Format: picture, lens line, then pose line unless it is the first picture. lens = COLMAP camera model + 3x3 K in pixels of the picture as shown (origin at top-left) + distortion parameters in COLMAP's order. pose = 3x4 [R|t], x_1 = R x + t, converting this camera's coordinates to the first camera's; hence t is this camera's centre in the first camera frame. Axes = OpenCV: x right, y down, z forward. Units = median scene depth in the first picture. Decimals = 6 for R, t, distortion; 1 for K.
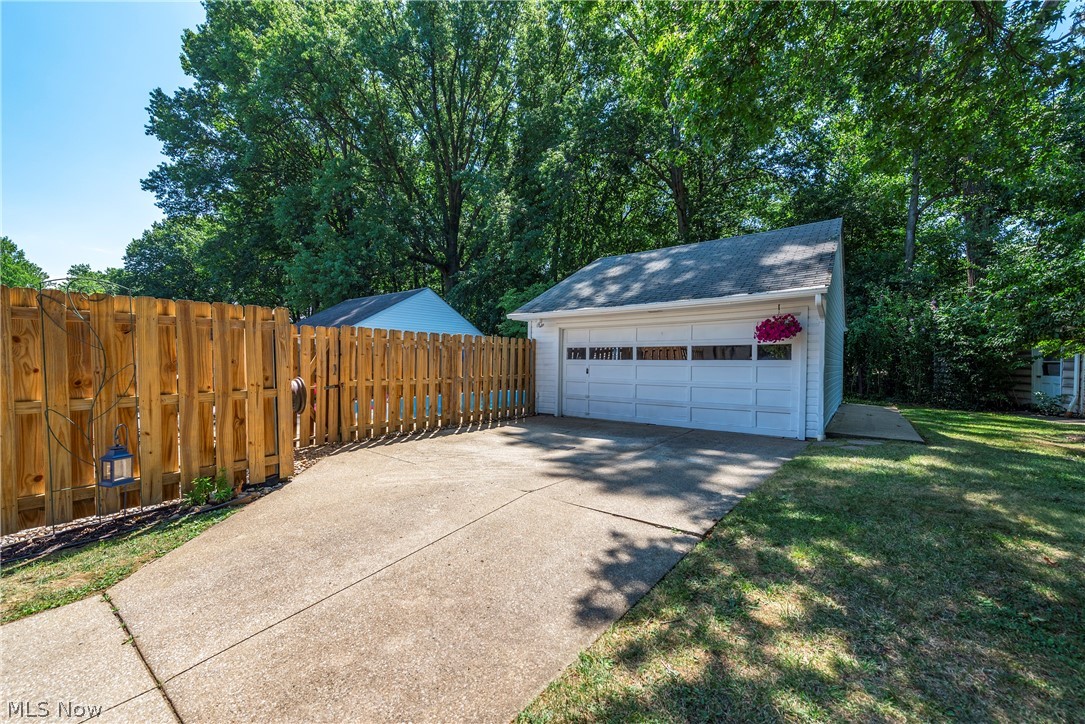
lens RADIAL K [[425.6, 0, 546.4], [0, 425.6, 364.3], [0, 0, 1]] dist [0.010564, -0.001702]
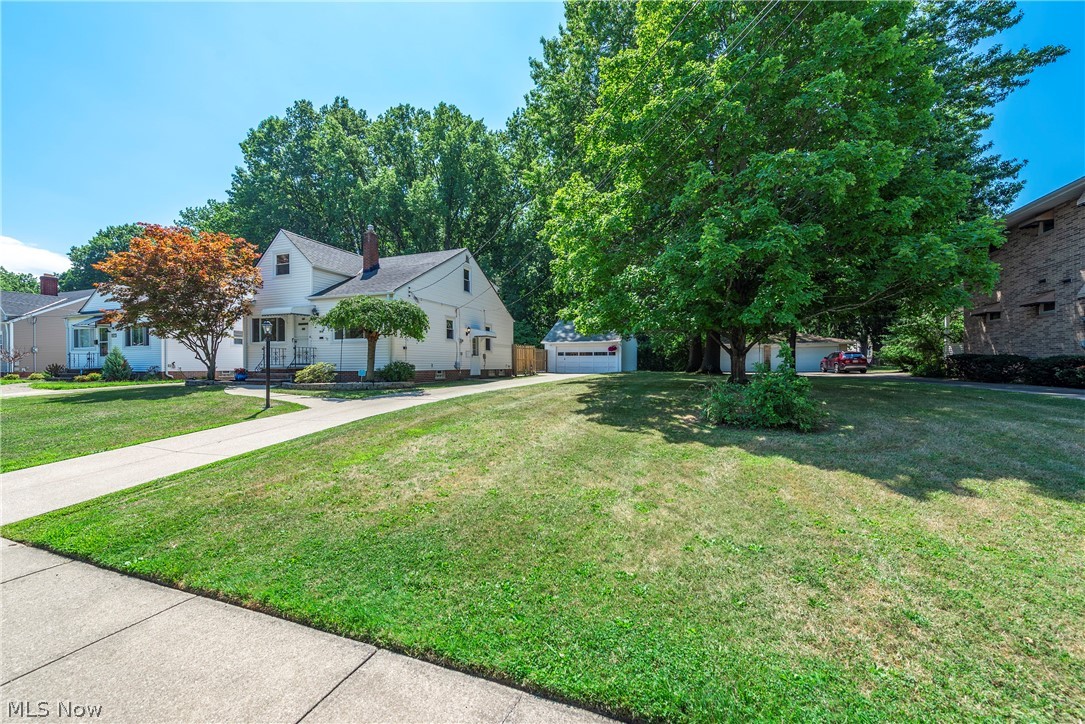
lens RADIAL K [[425.6, 0, 540.5], [0, 425.6, 363.3], [0, 0, 1]] dist [0.010564, -0.001702]
pose [[0.966254, 0.000551, 0.257591, -2.177626], [0.001533, 0.999968, -0.007889, 0.170430], [-0.257587, 0.008018, 0.966222, -5.092190]]
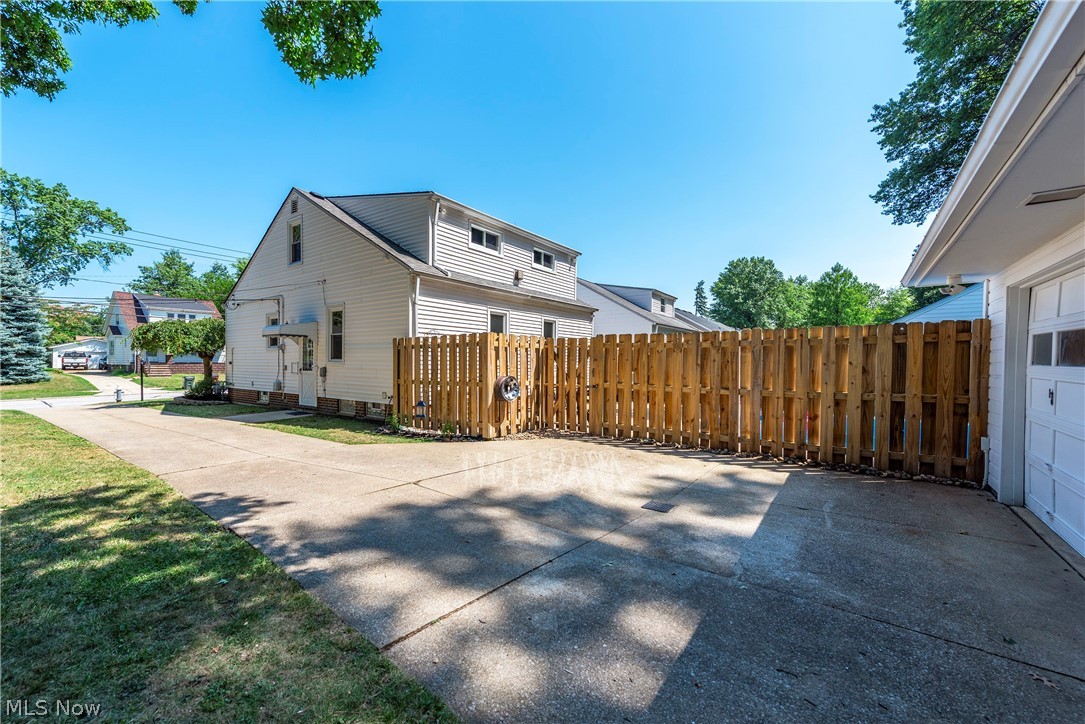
lens RADIAL K [[425.6, 0, 539.7], [0, 425.6, 368.2], [0, 0, 1]] dist [0.010564, -0.001702]
pose [[-0.003665, 0.013549, -0.999901, 1.051986], [-0.008366, 0.999873, 0.013579, -0.020394], [0.999958, 0.008415, -0.003551, 1.297492]]
